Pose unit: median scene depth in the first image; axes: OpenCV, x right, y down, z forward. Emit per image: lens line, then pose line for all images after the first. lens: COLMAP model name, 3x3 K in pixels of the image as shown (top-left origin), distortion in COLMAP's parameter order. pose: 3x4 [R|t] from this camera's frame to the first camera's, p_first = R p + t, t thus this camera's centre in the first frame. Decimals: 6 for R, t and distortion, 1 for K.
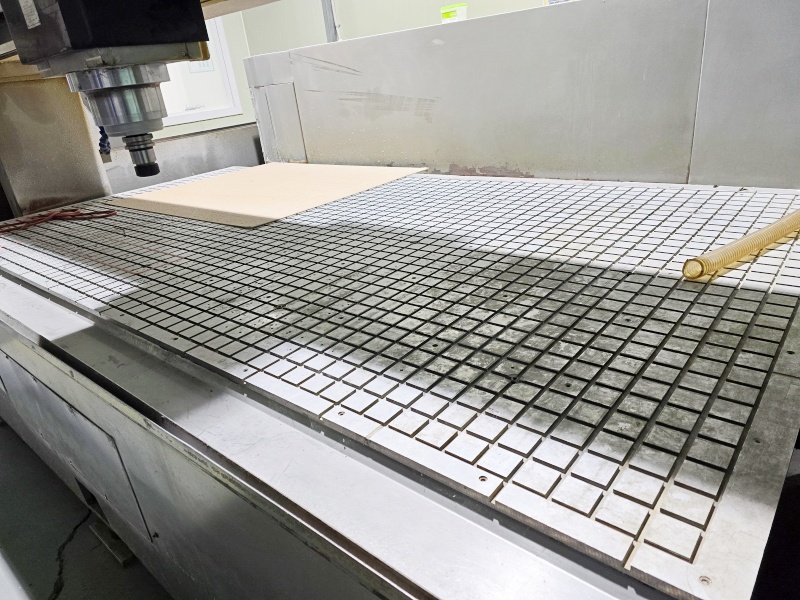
lens RADIAL K [[526.5, 0, 394.1], [0, 526.5, 306.1], [0, 0, 1]] dist [0.054095, -0.042087]
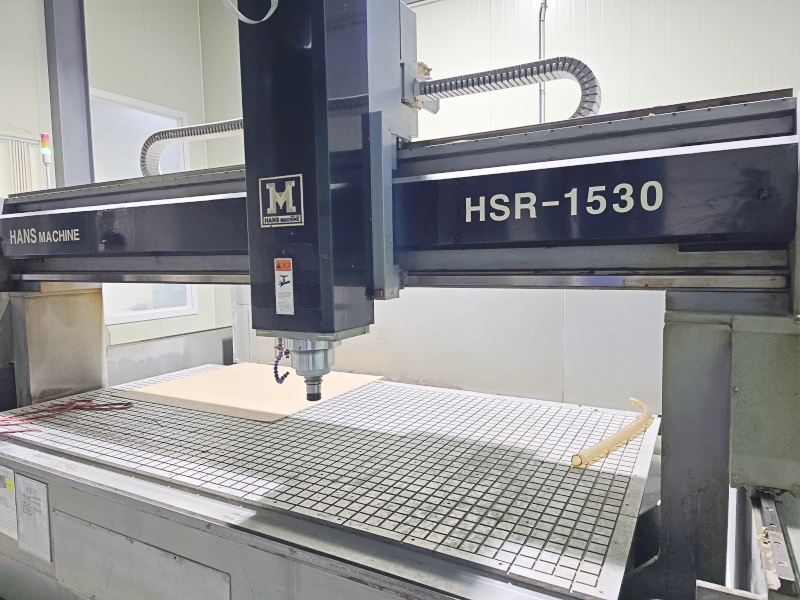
lens RADIAL K [[526.5, 0, 395.8], [0, 526.5, 295.9], [0, 0, 1]] dist [0.054095, -0.042087]
pose [[0.977770, 0.077639, 0.194779, -0.399964], [-0.003041, 0.934076, -0.357060, 0.050778], [-0.209660, 0.348530, 0.913548, -0.658017]]
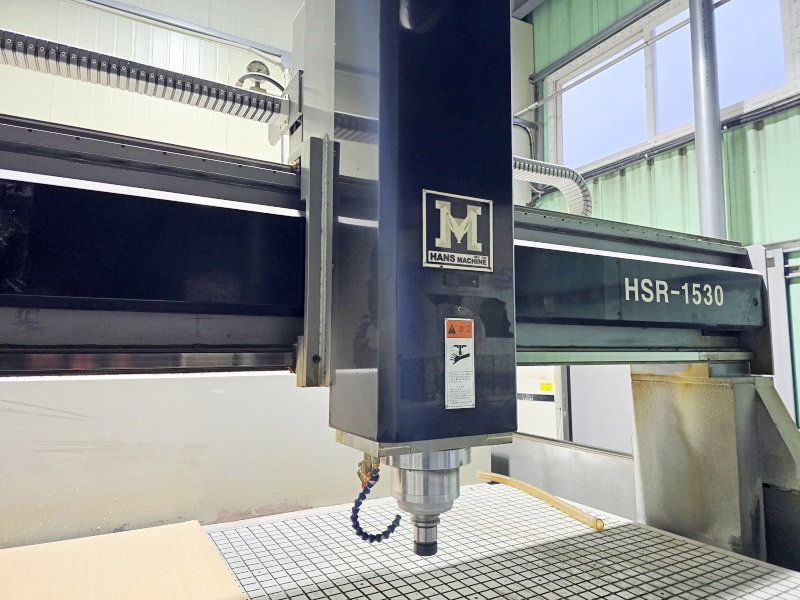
lens RADIAL K [[526.5, 0, 401.9], [0, 526.5, 286.0], [0, 0, 1]] dist [0.054095, -0.042087]
pose [[0.351558, 0.226132, 0.908444, -1.584941], [0.353444, 0.866510, -0.352473, -0.371056], [-0.866882, 0.444999, 0.224704, 0.741019]]
